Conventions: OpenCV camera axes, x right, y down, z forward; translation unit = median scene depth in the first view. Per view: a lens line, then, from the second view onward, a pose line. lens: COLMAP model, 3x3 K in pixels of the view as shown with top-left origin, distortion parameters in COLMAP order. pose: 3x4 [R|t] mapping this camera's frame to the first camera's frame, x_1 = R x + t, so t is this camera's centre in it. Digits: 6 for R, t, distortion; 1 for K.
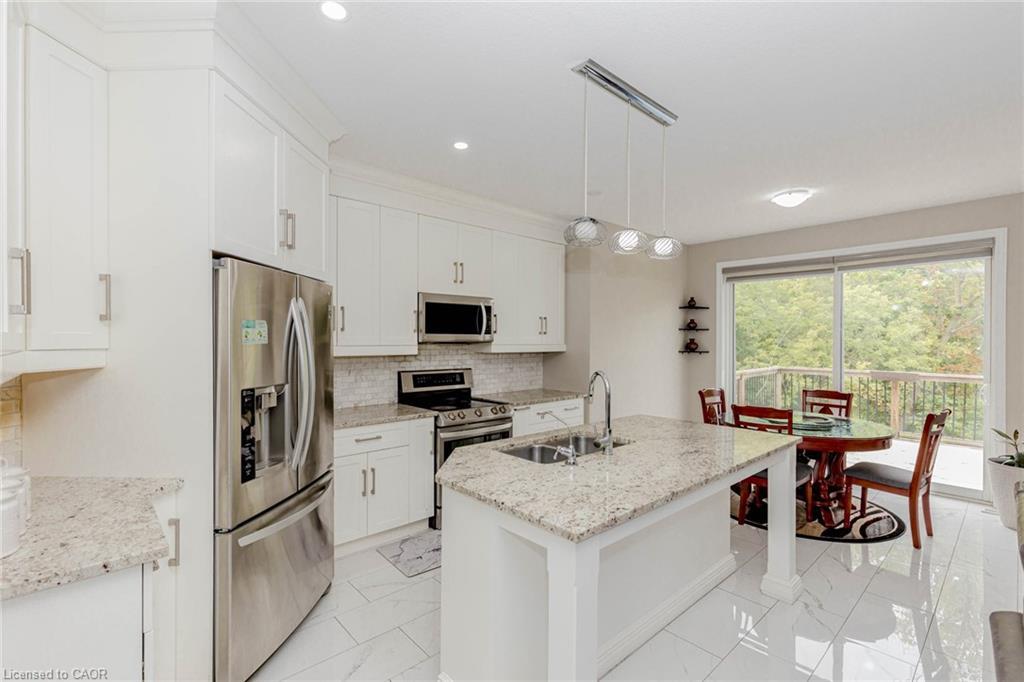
lens RADIAL K [[453.9, 0, 507.0], [0, 453.9, 339.7], [0, 0, 1]] dist [0.014677, -0.001396]
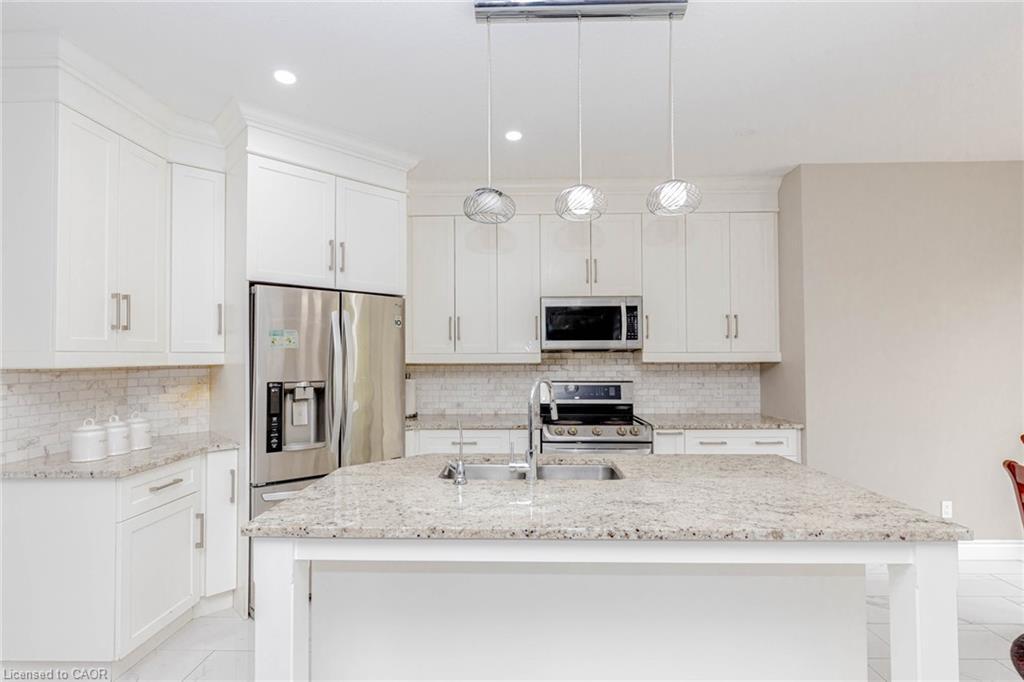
lens RADIAL K [[497.2, 0, 521.6], [0, 497.2, 345.7], [0, 0, 1]] dist [0.002005, -0.000375]
pose [[0.734615, -0.022714, -0.678104, 0.453919], [0.007823, 0.999657, -0.025009, 0.021647], [0.678439, 0.013067, 0.734540, 0.207751]]
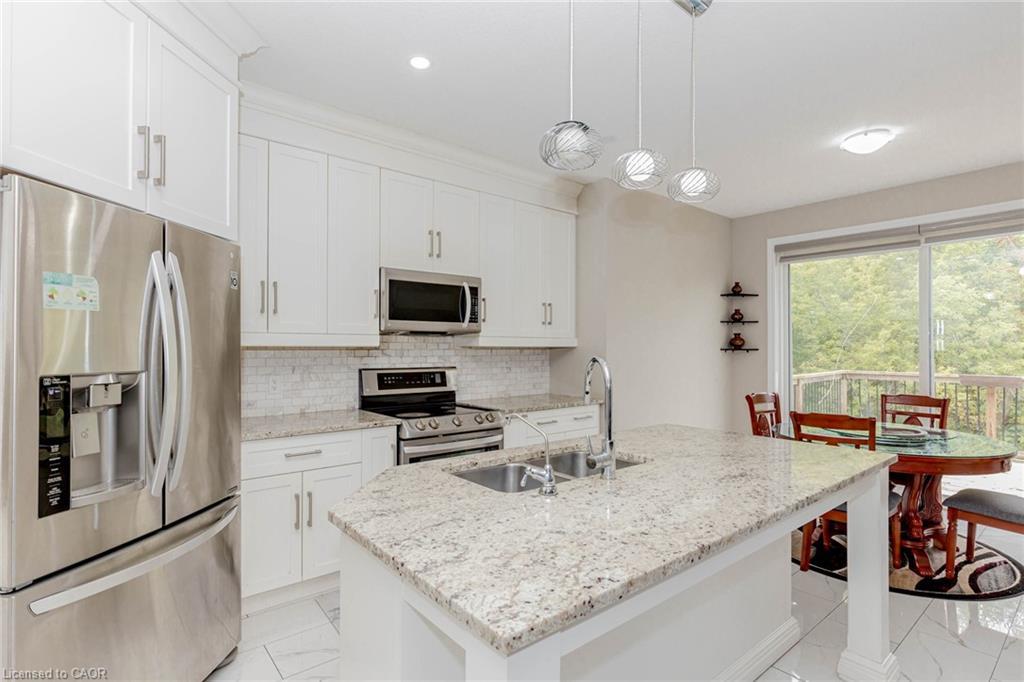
lens RADIAL K [[497.2, 0, 508.1], [0, 497.2, 342.6], [0, 0, 1]] dist [0.002005, -0.000375]
pose [[0.998894, -0.003409, -0.046896, 0.062433], [0.002971, 0.999951, -0.009404, 0.033293], [0.046926, 0.009255, 0.998855, 0.147780]]
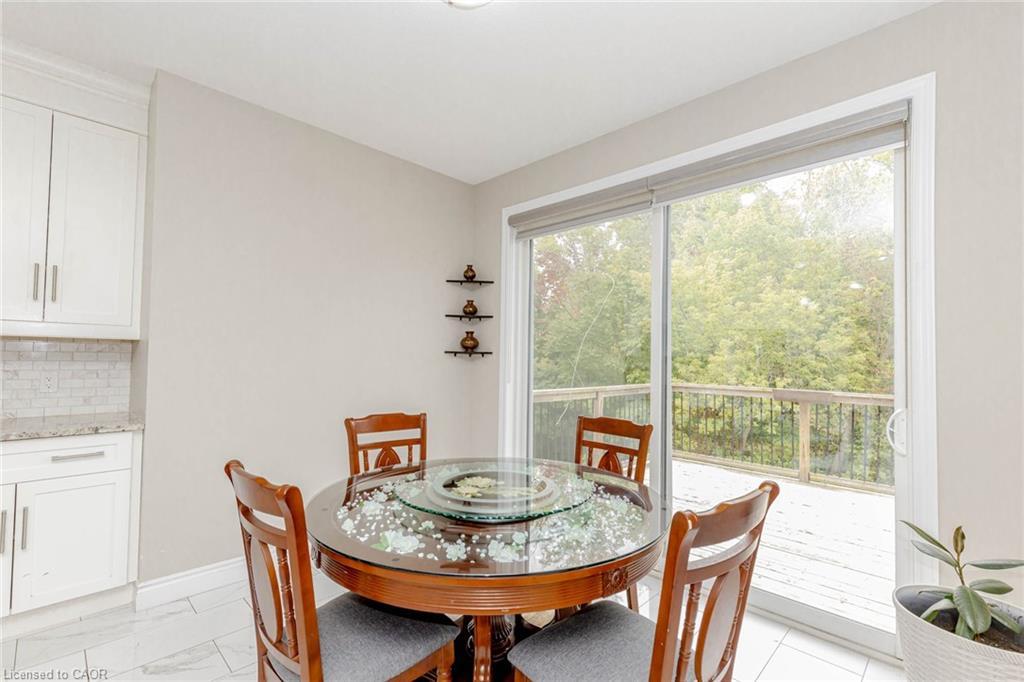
lens RADIAL K [[453.9, 0, 504.2], [0, 453.9, 346.3], [0, 0, 1]] dist [0.014677, -0.001396]
pose [[0.998510, 0.014694, 0.052553, 0.652498], [-0.013200, 0.999502, -0.028676, 0.054216], [-0.052948, 0.027940, 0.998206, 0.586935]]
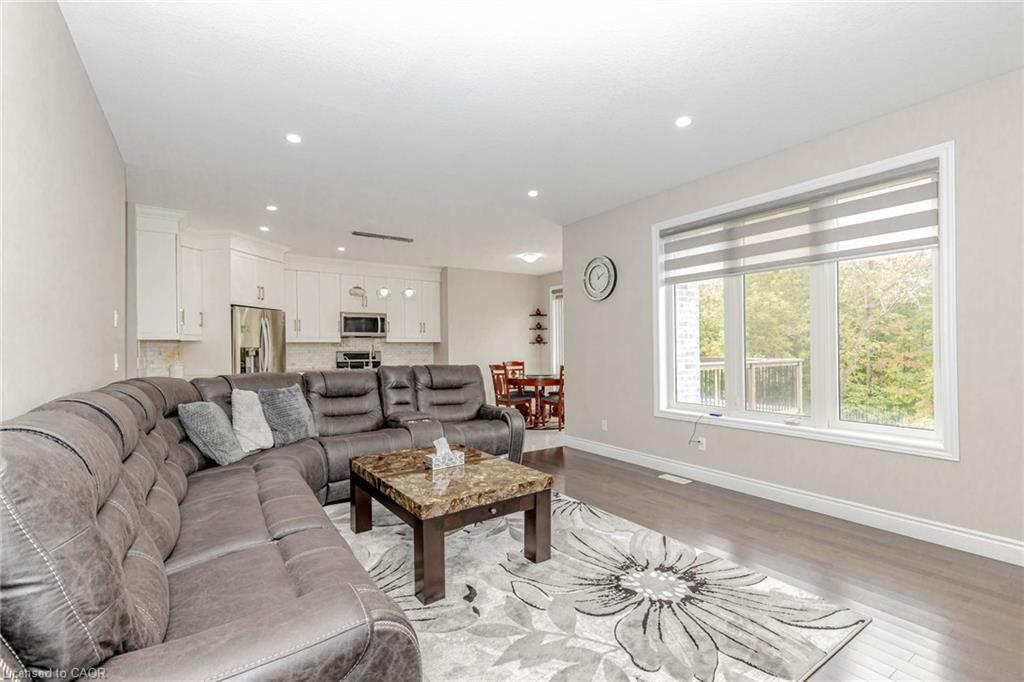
lens RADIAL K [[453.9, 0, 514.7], [0, 453.9, 343.6], [0, 0, 1]] dist [0.014677, -0.001396]
pose [[0.992465, -0.013492, -0.121785, 0.797473], [0.012705, 0.999893, -0.007234, 0.060805], [0.121870, 0.005632, 0.992530, -0.900046]]
